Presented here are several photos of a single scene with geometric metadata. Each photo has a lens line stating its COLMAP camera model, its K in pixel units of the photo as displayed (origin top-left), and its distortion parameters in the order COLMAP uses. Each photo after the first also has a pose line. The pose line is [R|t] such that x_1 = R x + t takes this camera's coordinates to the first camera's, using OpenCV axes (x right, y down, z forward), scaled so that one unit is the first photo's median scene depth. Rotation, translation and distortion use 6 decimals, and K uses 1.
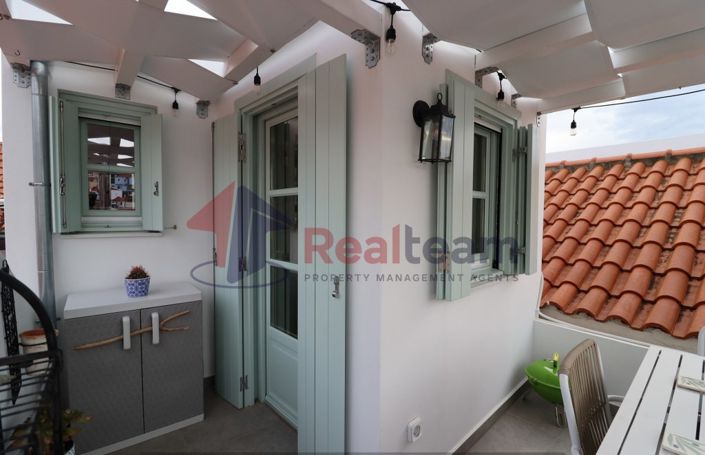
lens RADIAL K [[330.3, 0, 354.8], [0, 330.3, 229.5], [0, 0, 1]] dist [-0.012257, -0.007272]
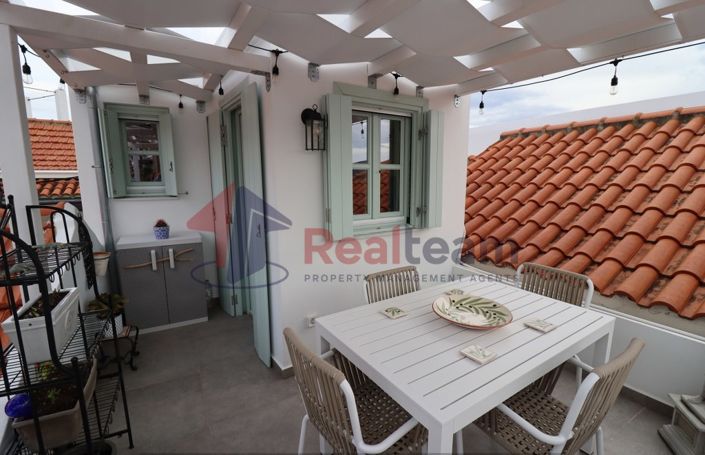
lens RADIAL K [[330.3, 0, 352.0], [0, 330.3, 229.3], [0, 0, 1]] dist [-0.012257, -0.007272]
pose [[0.987902, 0.009766, -0.154773, 0.432433], [0.007347, 0.993948, 0.109608, -0.001720], [0.154907, -0.109419, 0.981851, -0.348950]]
